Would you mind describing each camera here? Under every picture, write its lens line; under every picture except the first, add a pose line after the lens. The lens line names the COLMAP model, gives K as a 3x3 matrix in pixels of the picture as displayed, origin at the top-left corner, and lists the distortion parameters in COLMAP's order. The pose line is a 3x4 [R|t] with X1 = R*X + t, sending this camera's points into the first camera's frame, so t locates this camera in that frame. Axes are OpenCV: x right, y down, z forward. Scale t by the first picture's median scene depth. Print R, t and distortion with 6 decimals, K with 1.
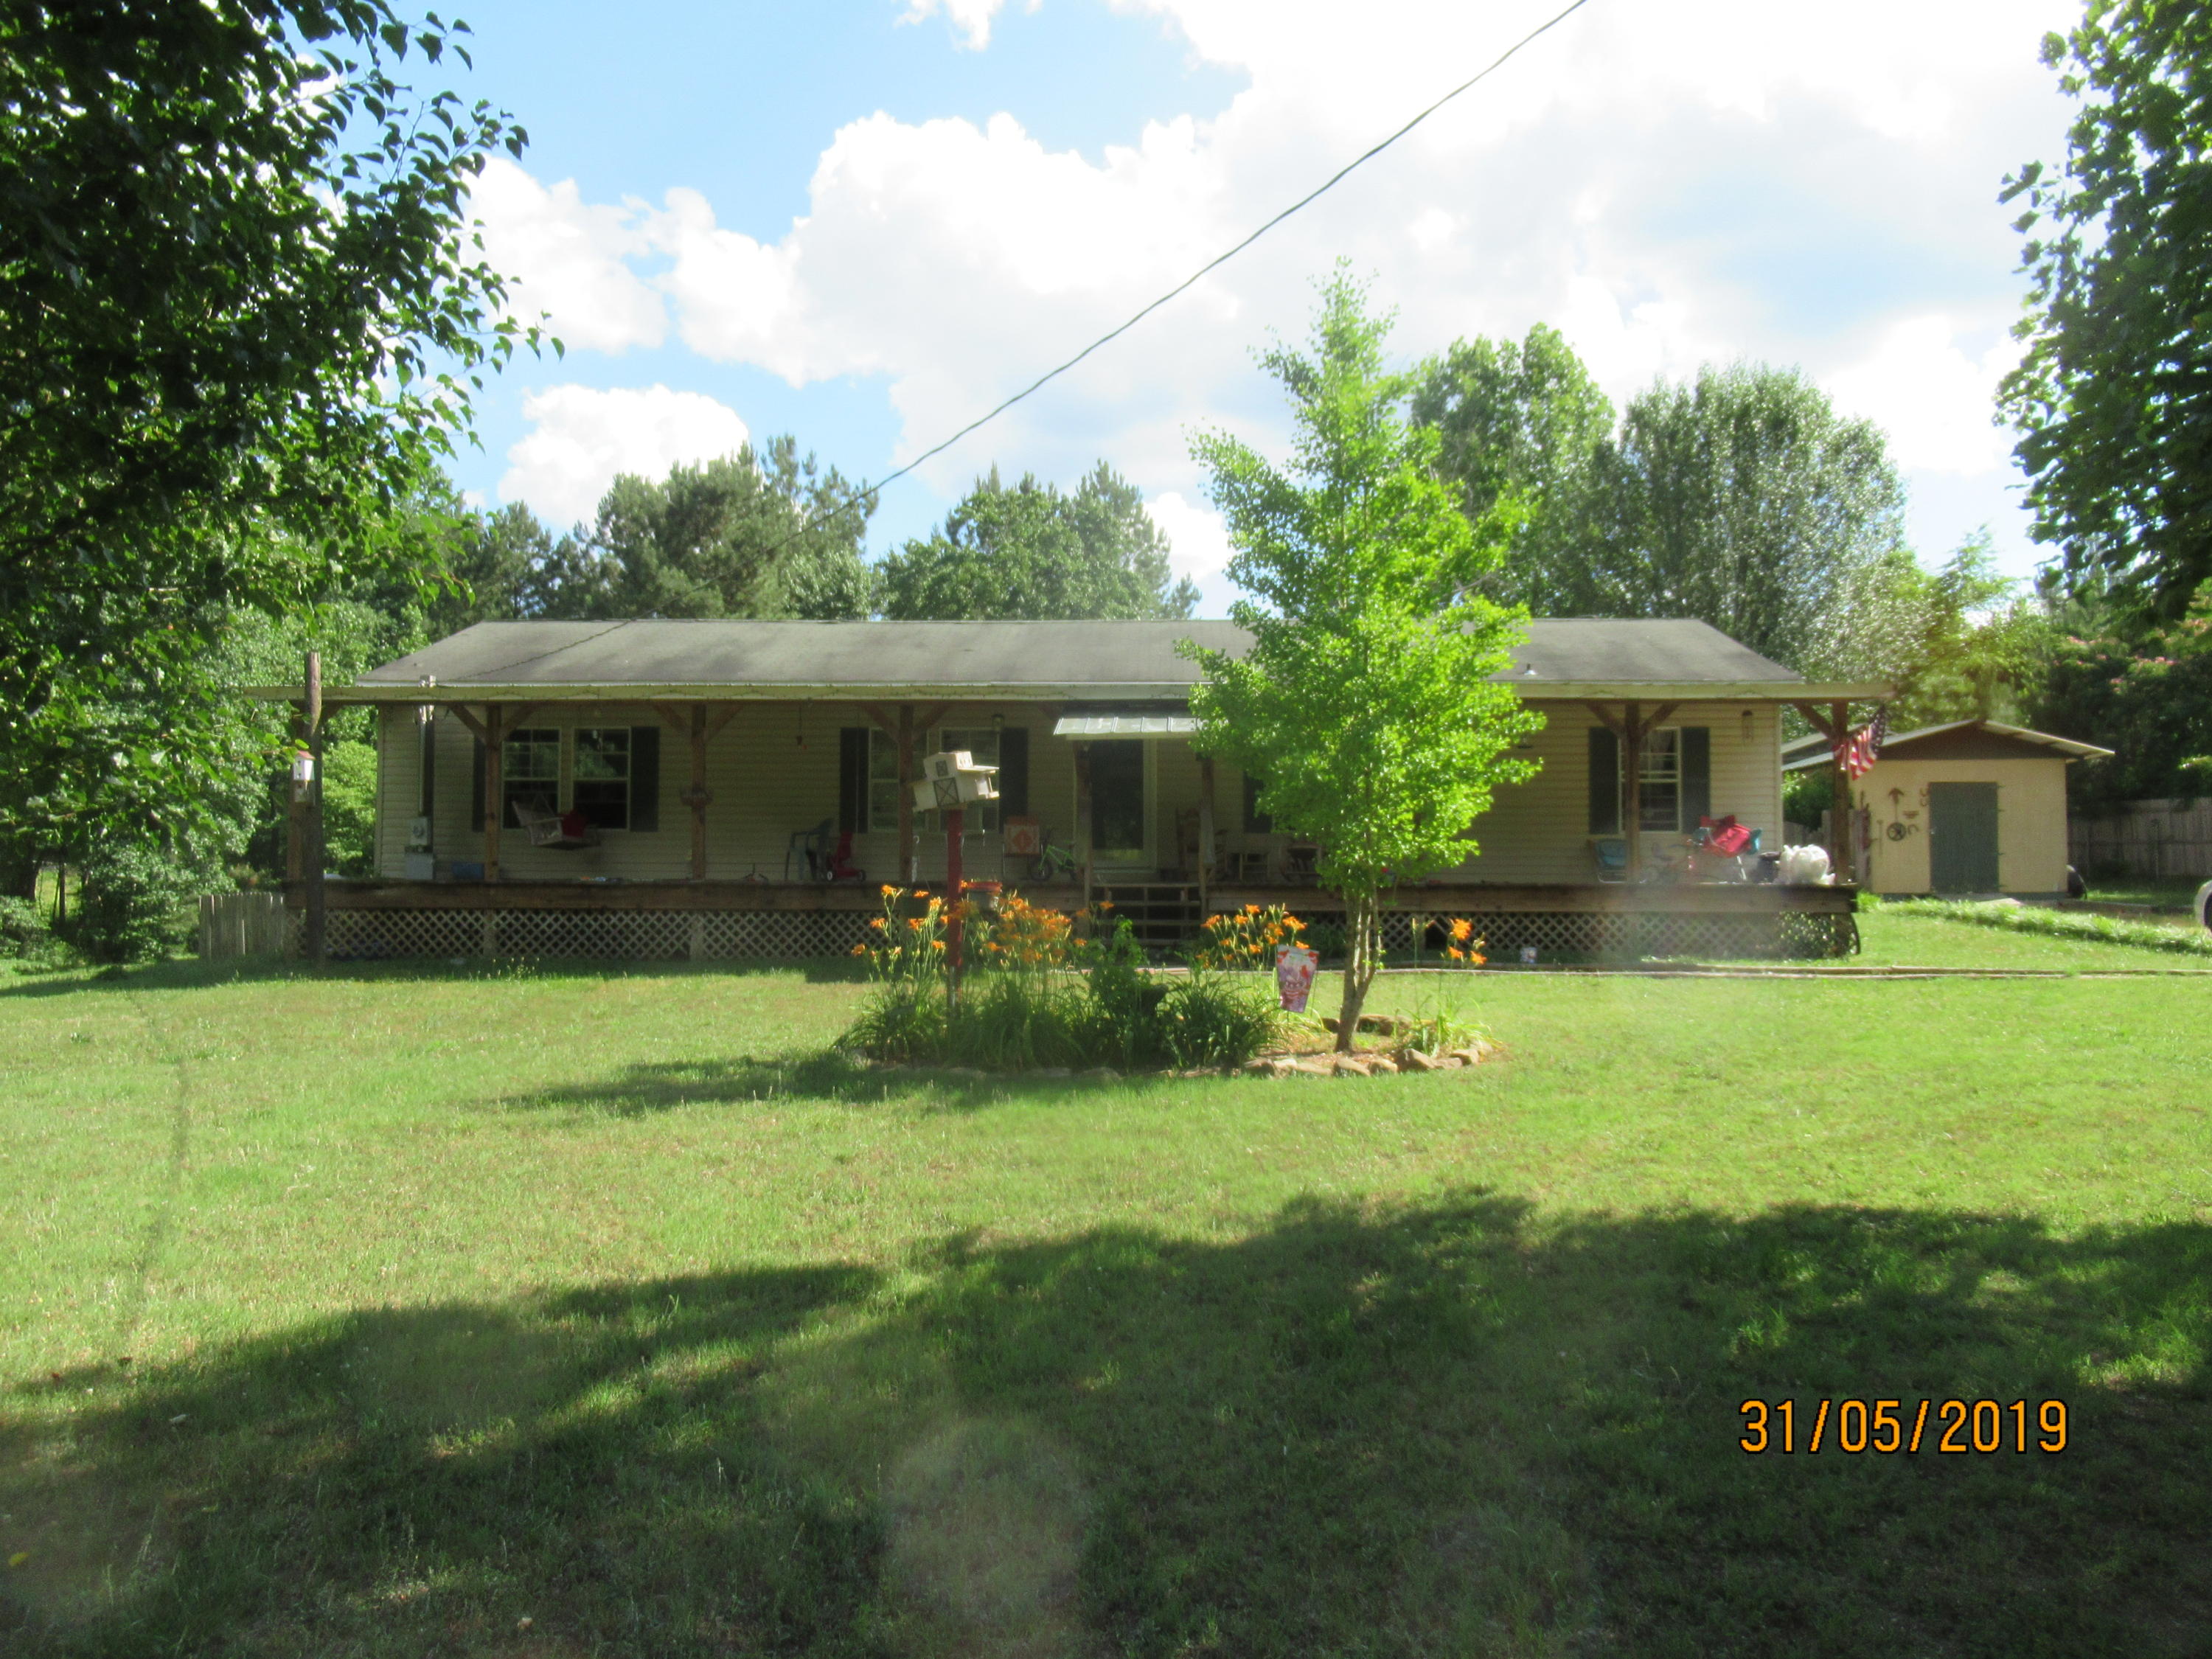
lens RADIAL K [[1516.5, 0, 1103.9], [0, 1516.5, 828.2], [0, 0, 1]] dist [-0.008958, -0.000692]
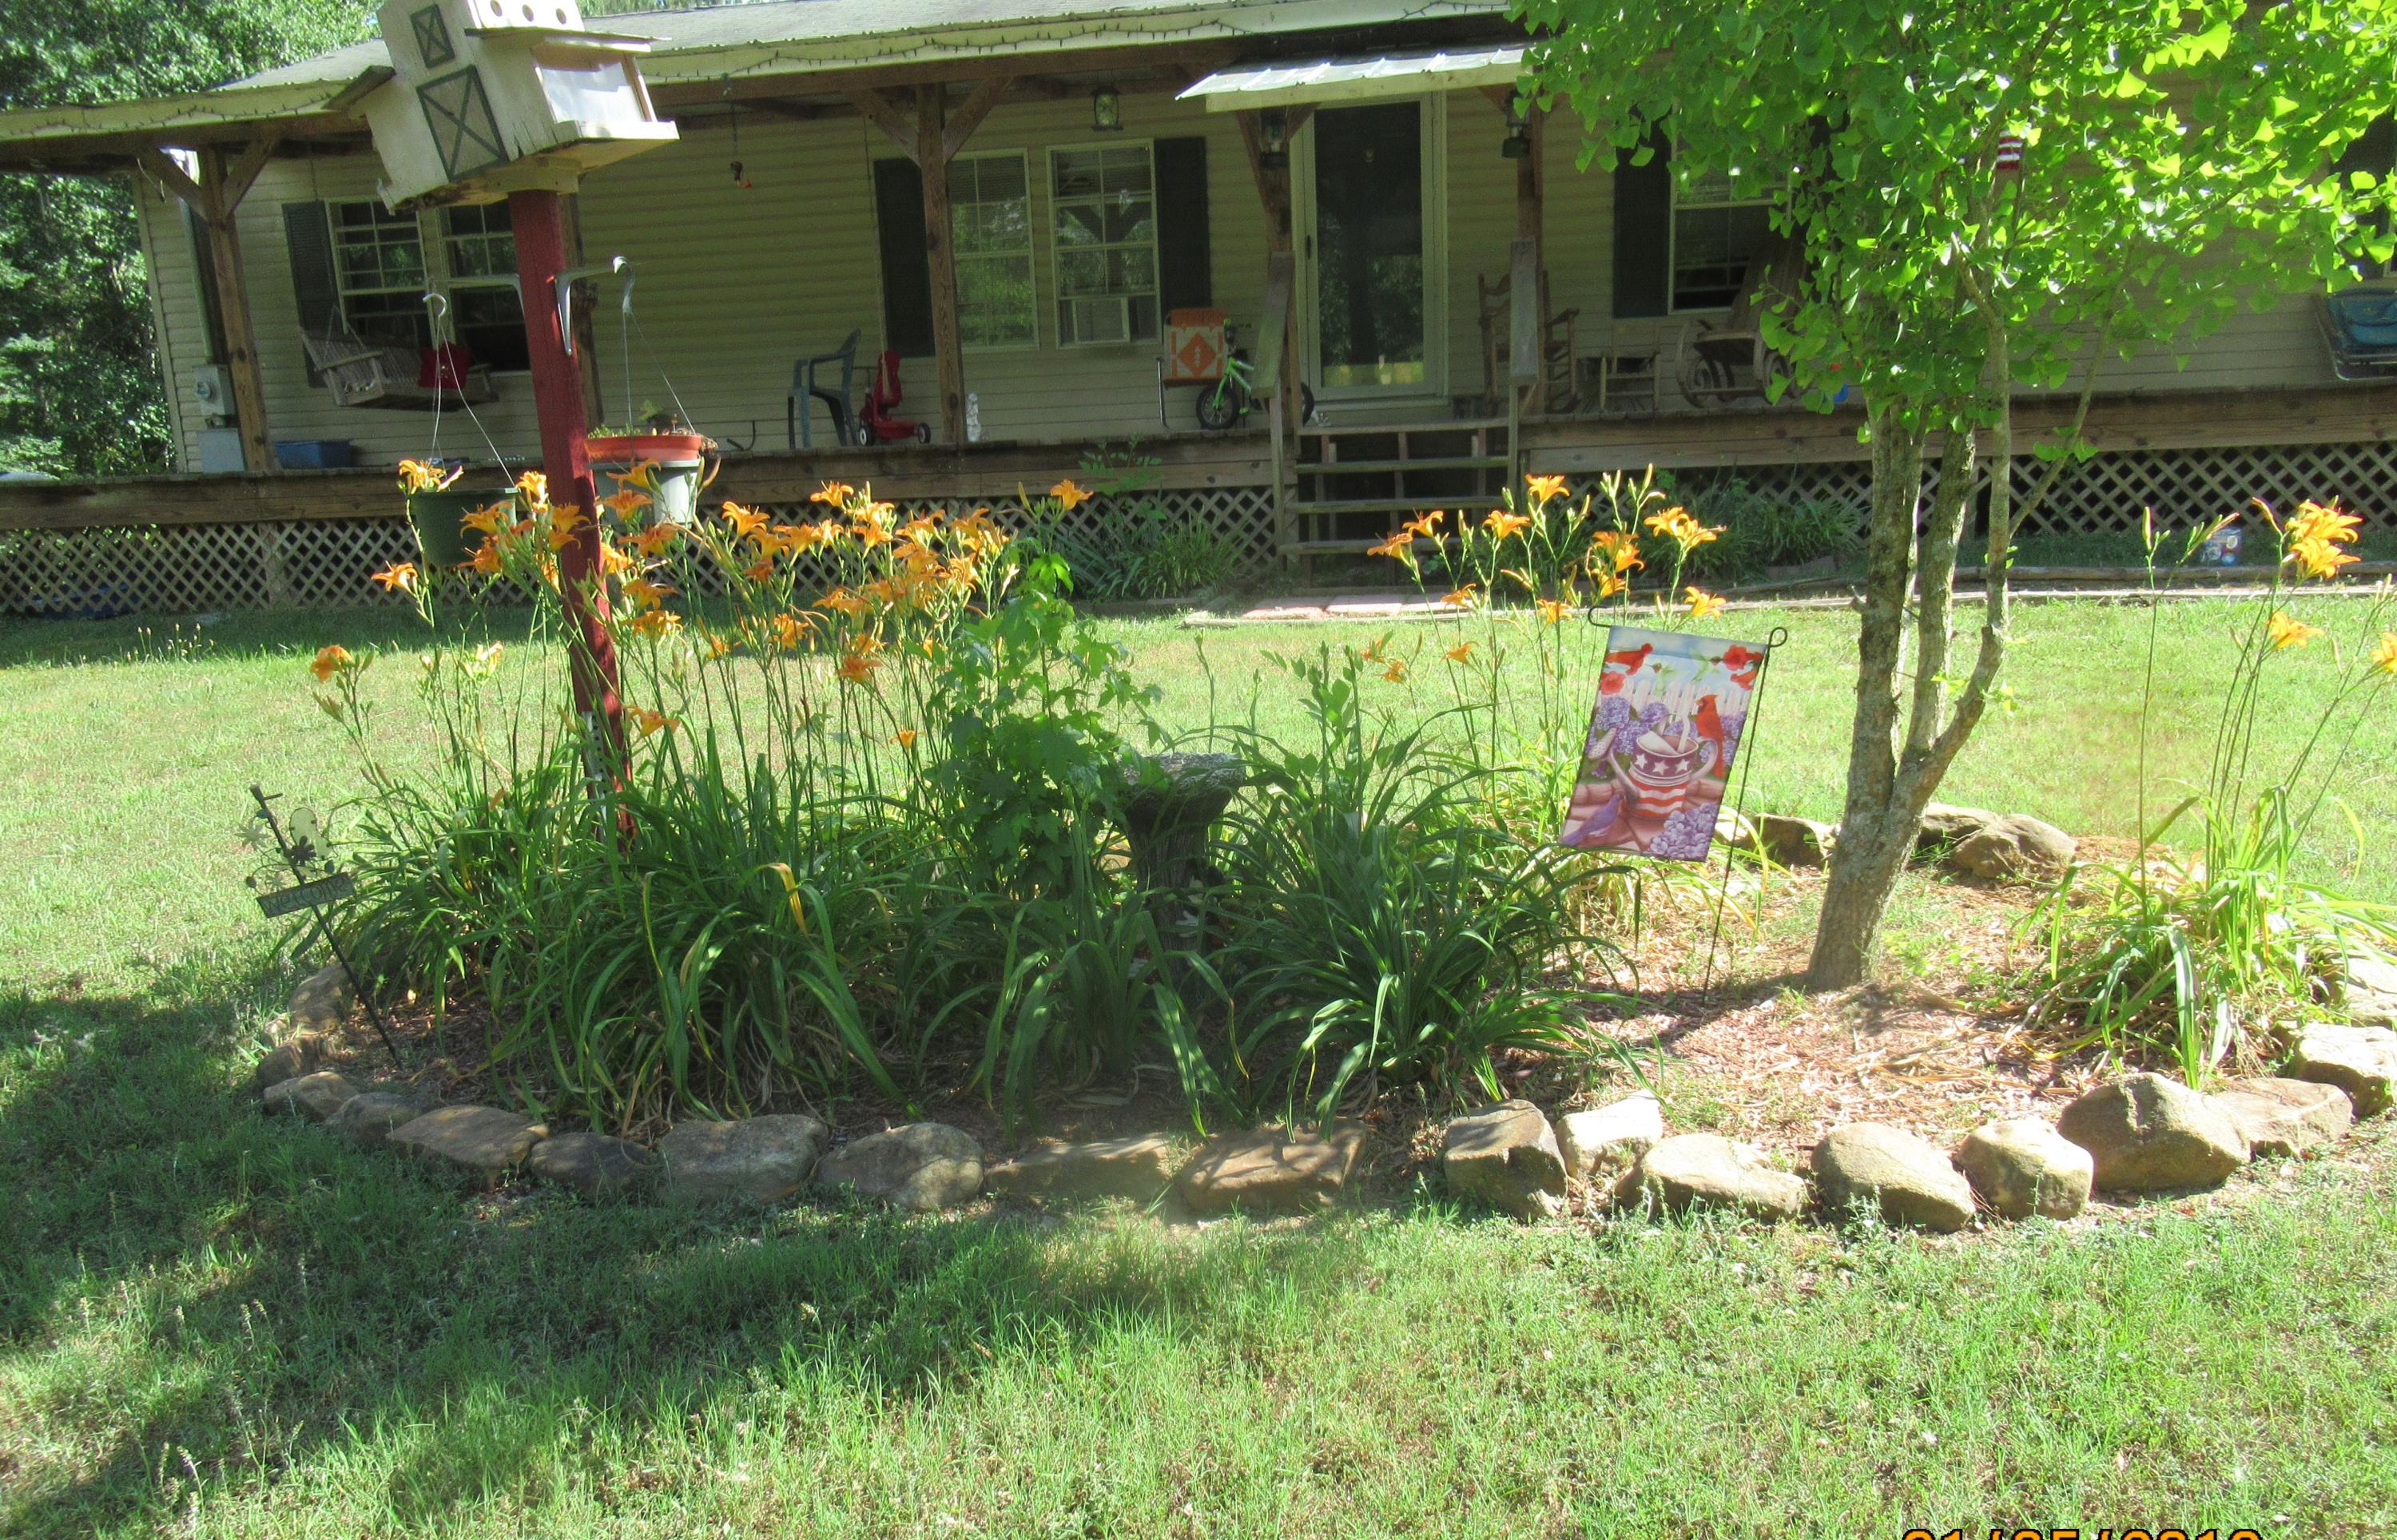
lens RADIAL K [[1781.4, 0, 1227.0], [0, 1781.4, 898.4], [0, 0, 1]] dist [-0.000881, -0.002776]
pose [[0.989911, -0.008234, -0.141454, 0.050141], [0.048466, 0.957771, 0.283416, 0.016360], [0.133147, -0.287413, 0.948507, 0.369305]]
